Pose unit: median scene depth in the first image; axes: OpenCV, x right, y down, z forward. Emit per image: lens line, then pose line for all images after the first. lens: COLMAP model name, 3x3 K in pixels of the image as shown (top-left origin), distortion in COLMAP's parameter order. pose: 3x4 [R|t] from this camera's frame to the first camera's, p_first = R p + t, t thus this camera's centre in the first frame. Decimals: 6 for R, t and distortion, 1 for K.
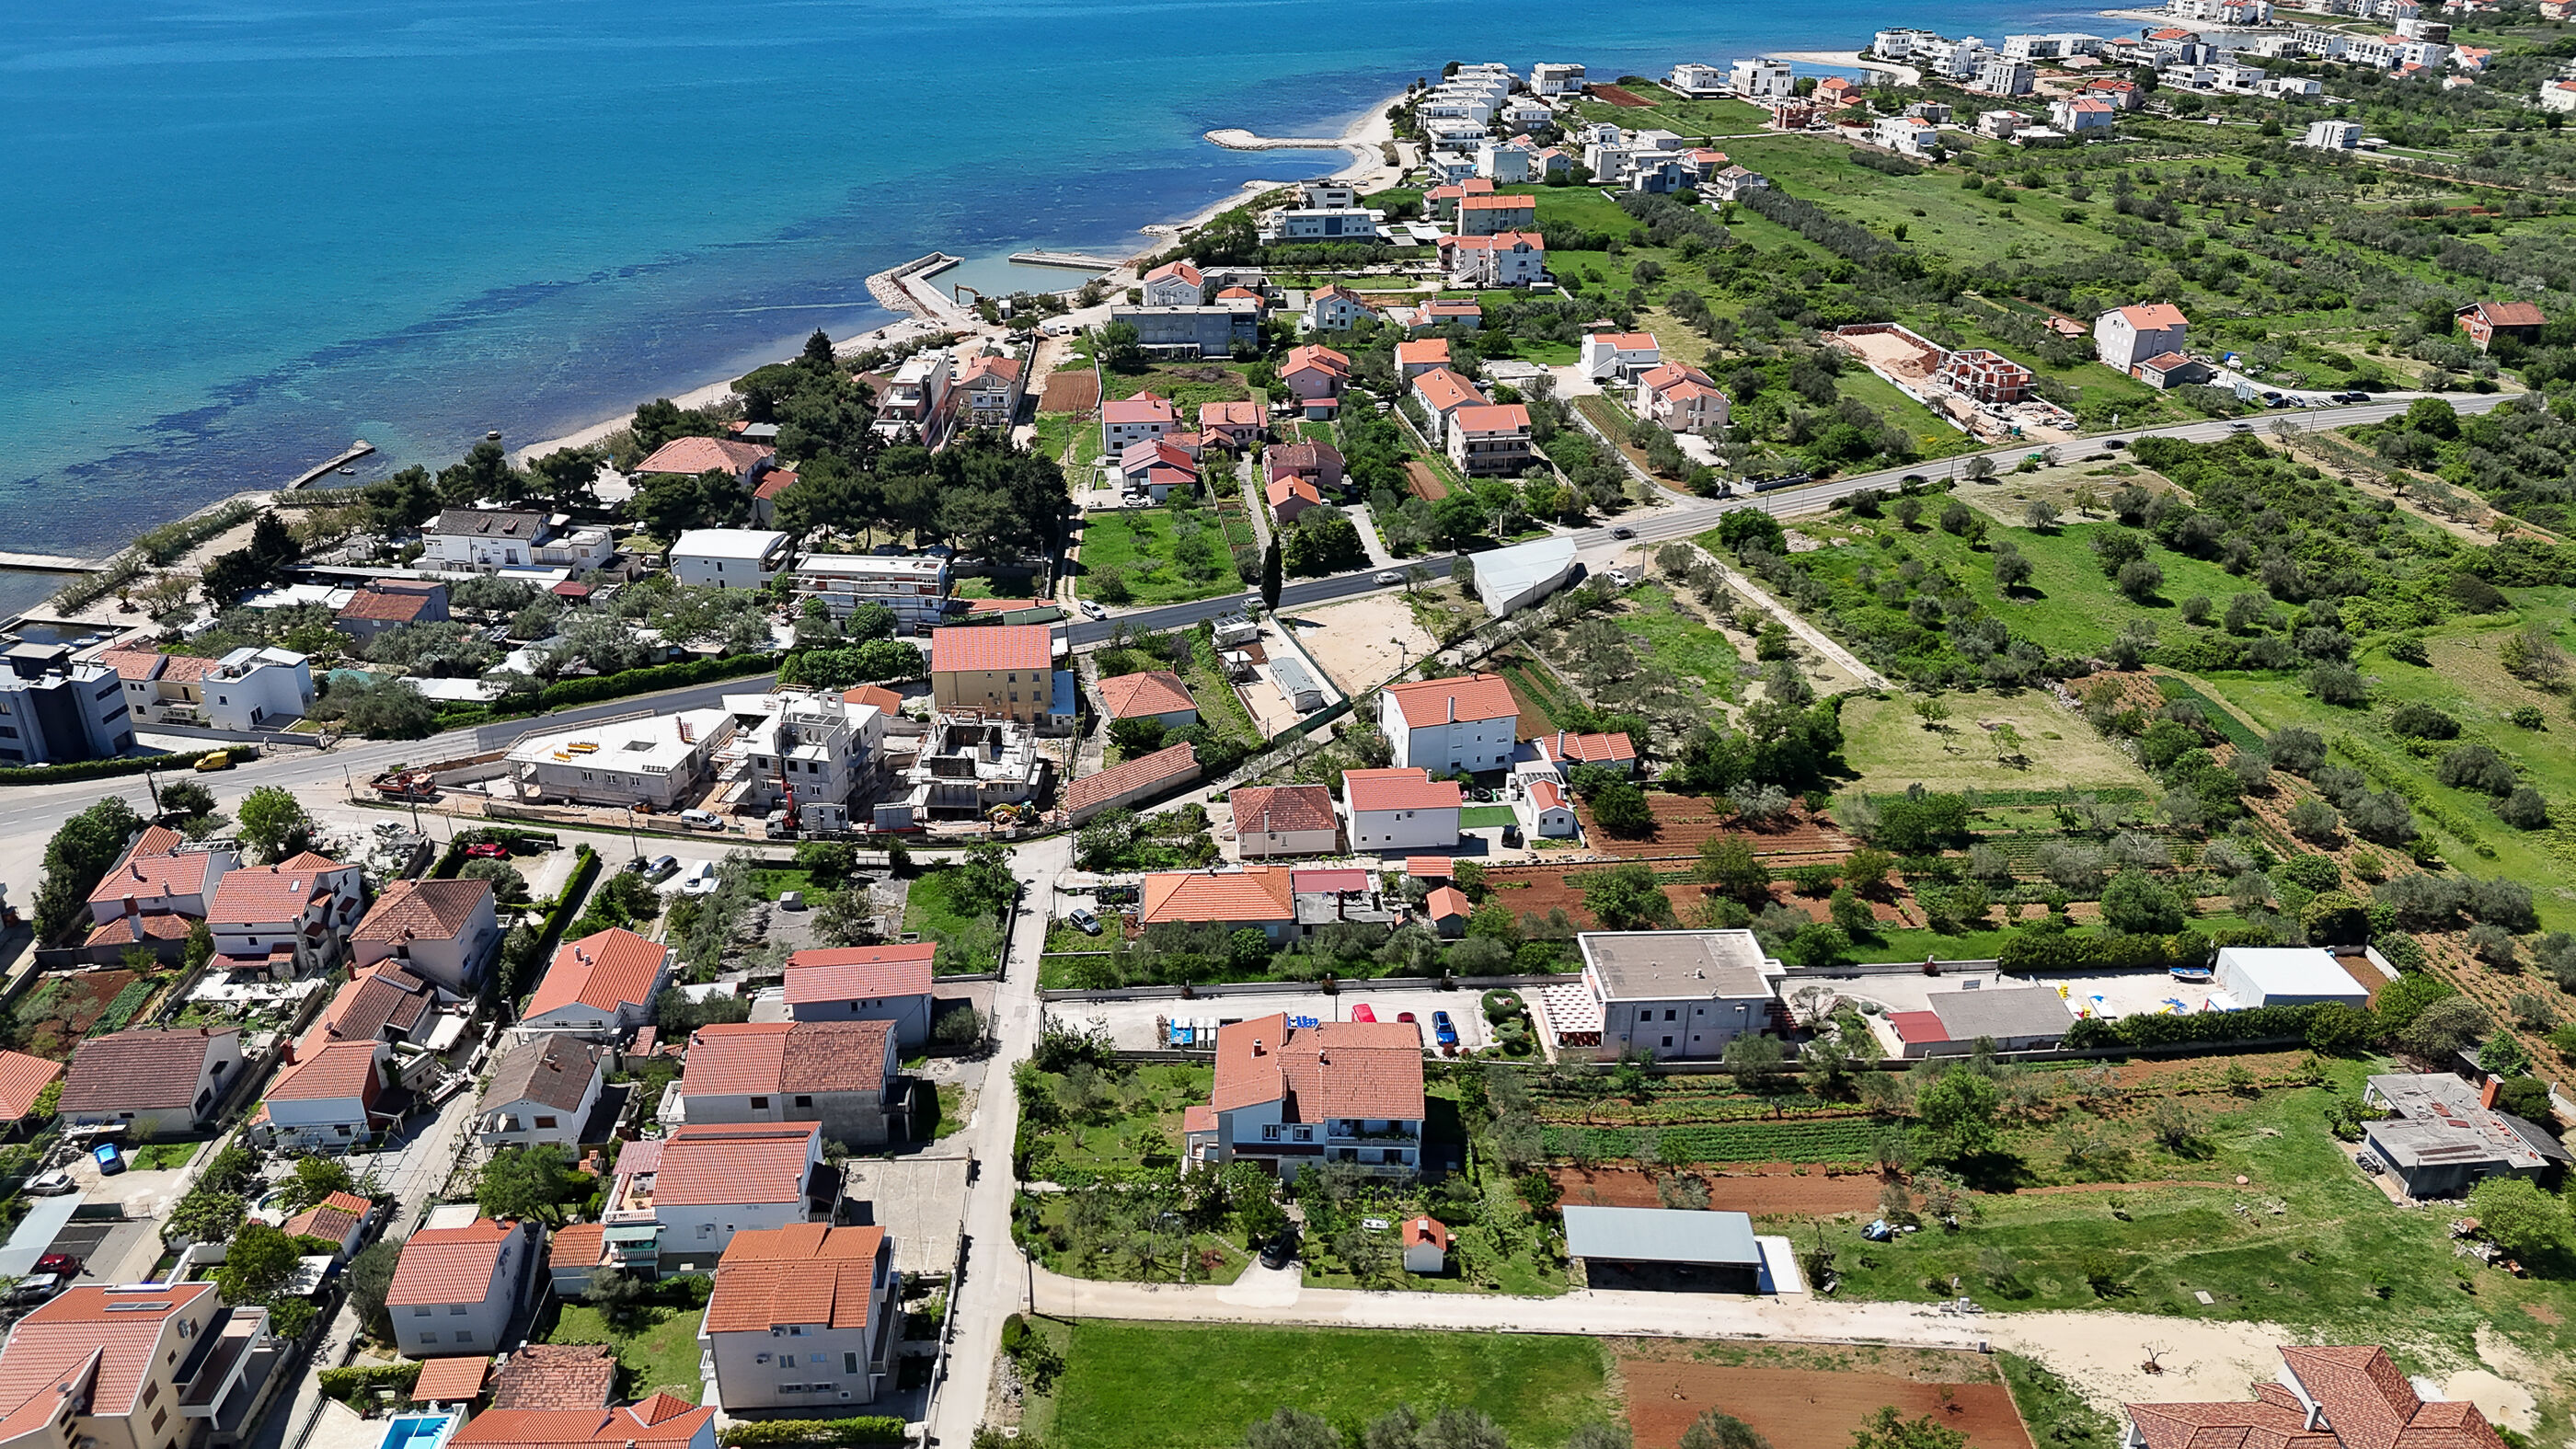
lens RADIAL K [[1874.4, 0, 1317.8], [0, 1874.4, 728.5], [0, 0, 1]] dist [0.181146, -0.540804]
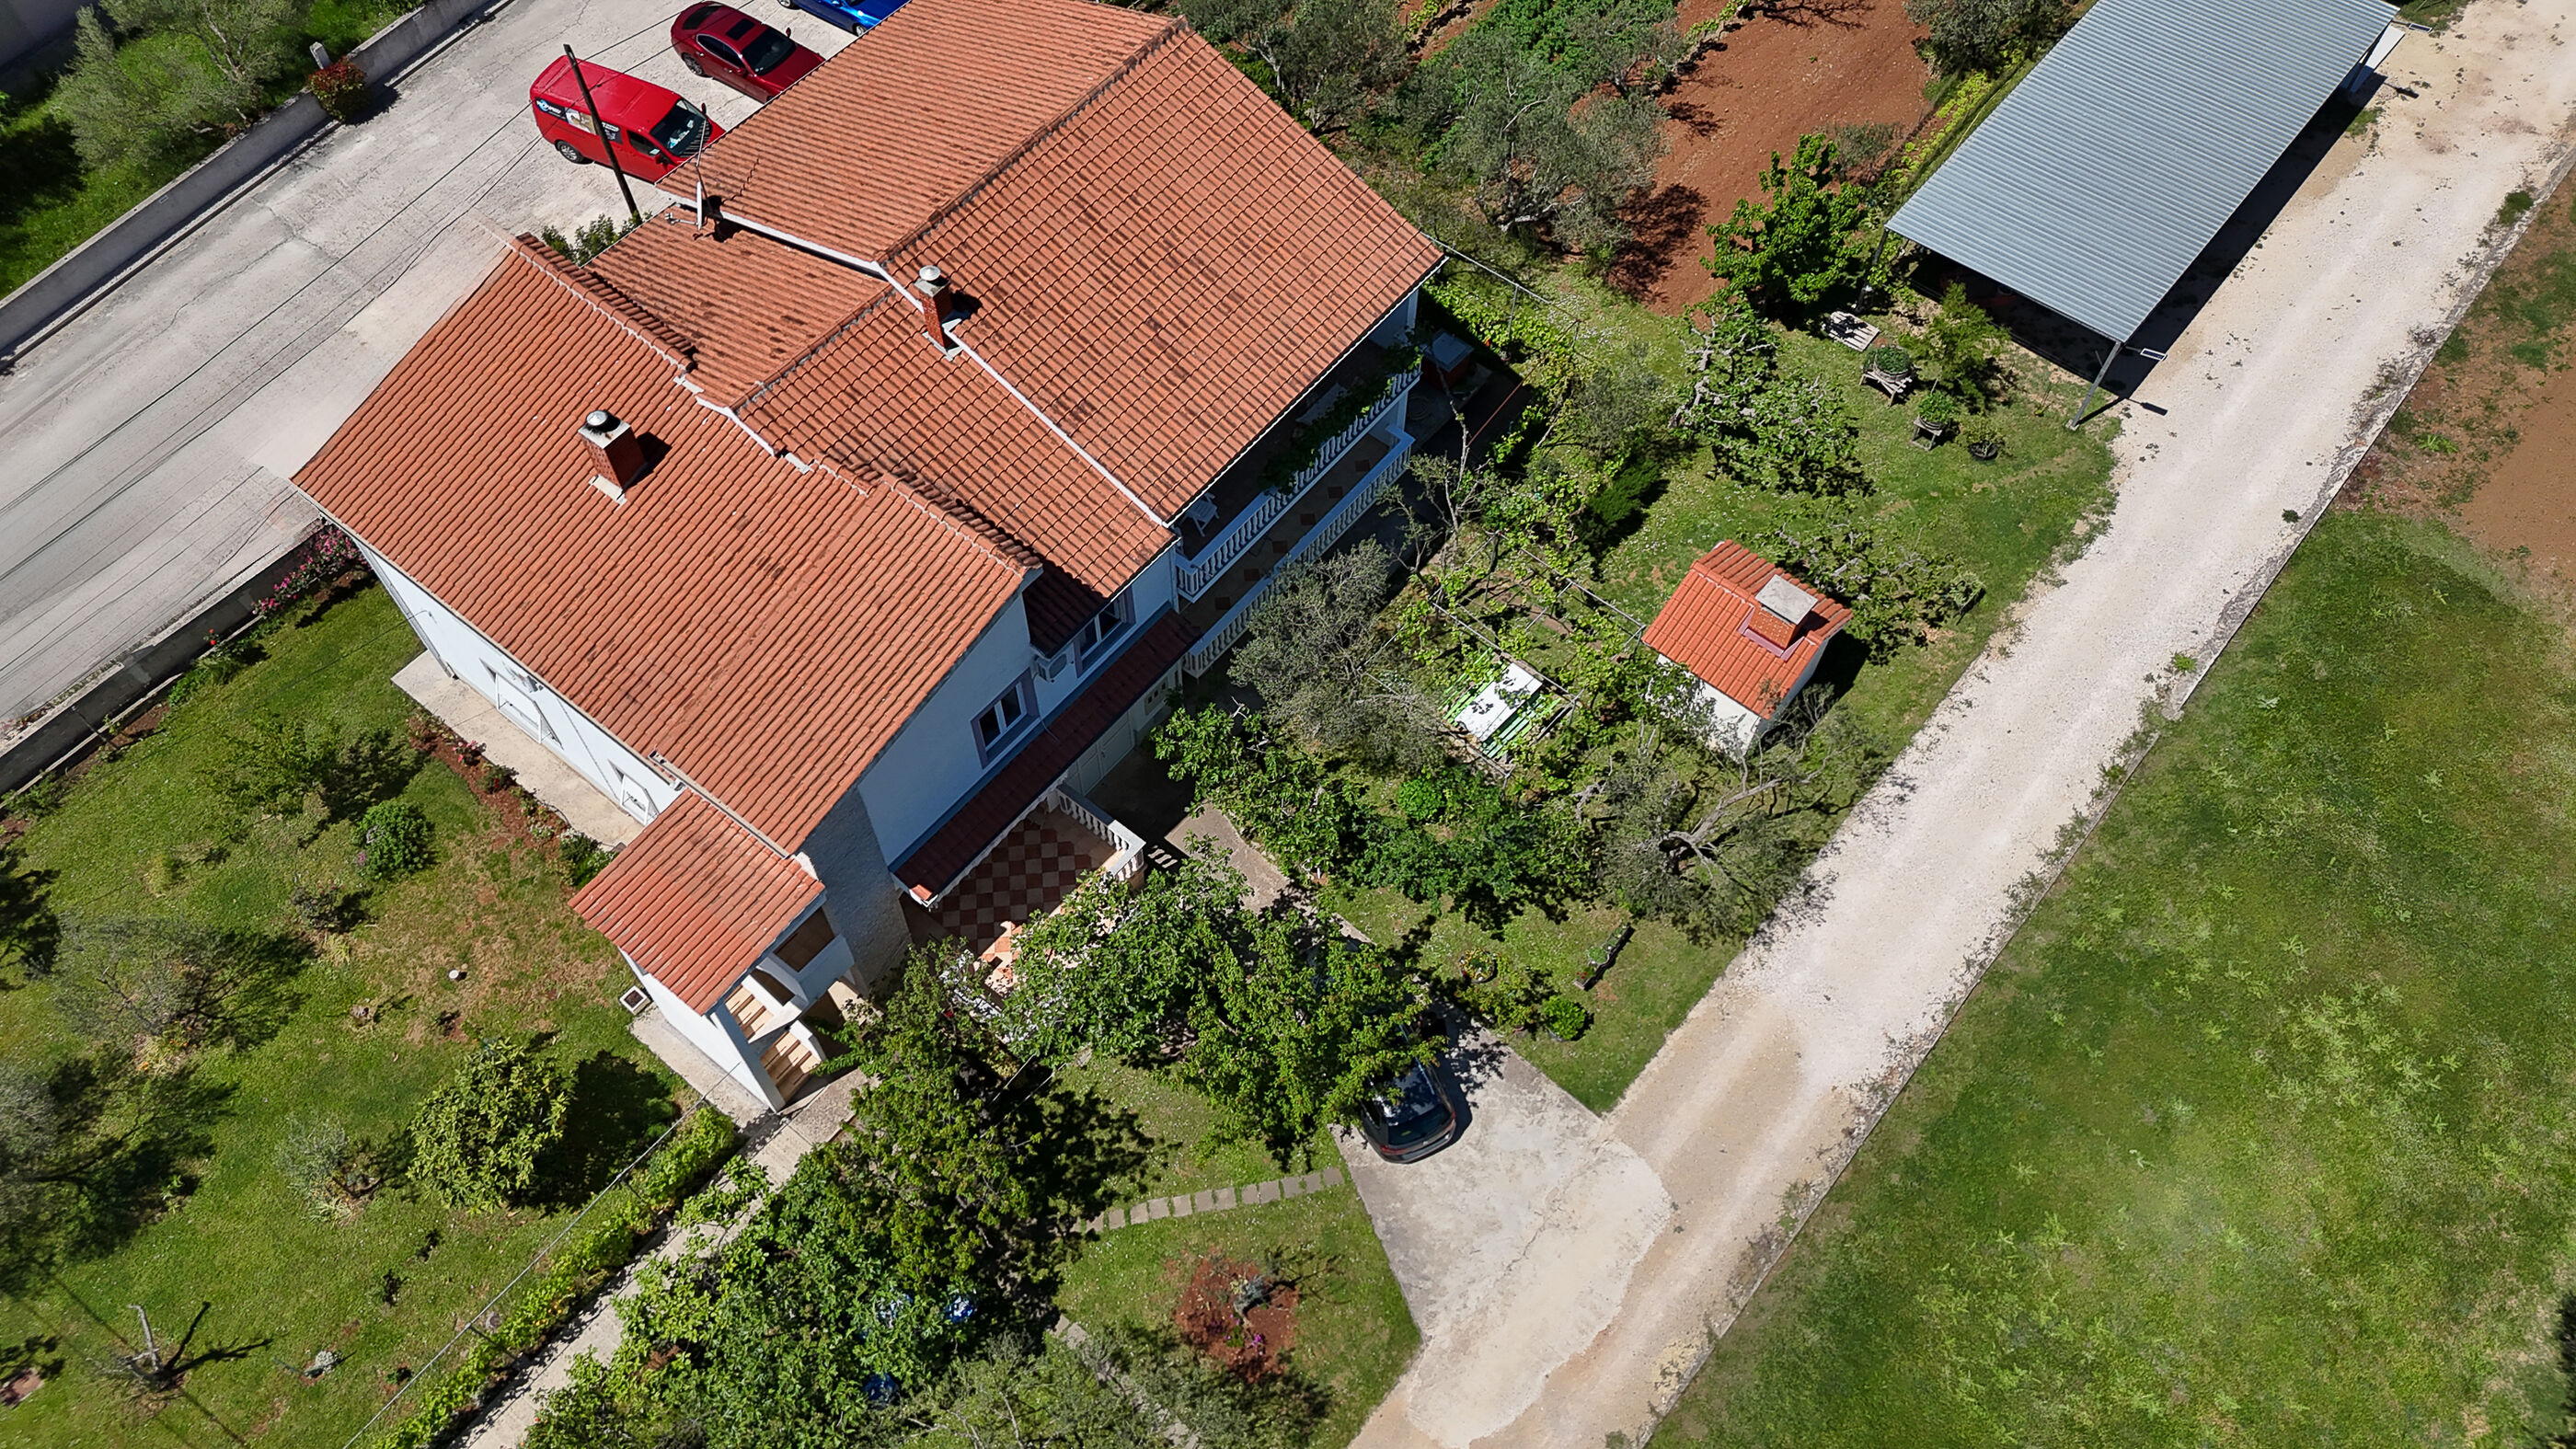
lens RADIAL K [[1872.0, 0, 1304.9], [0, 1872.0, 732.7], [0, 0, 1]] dist [0.074931, -0.085901]
pose [[0.620603, -0.673259, 0.401964, -0.085192], [0.343120, 0.694112, 0.632832, 0.086464], [-0.705068, -0.254815, 0.661777, 0.786562]]
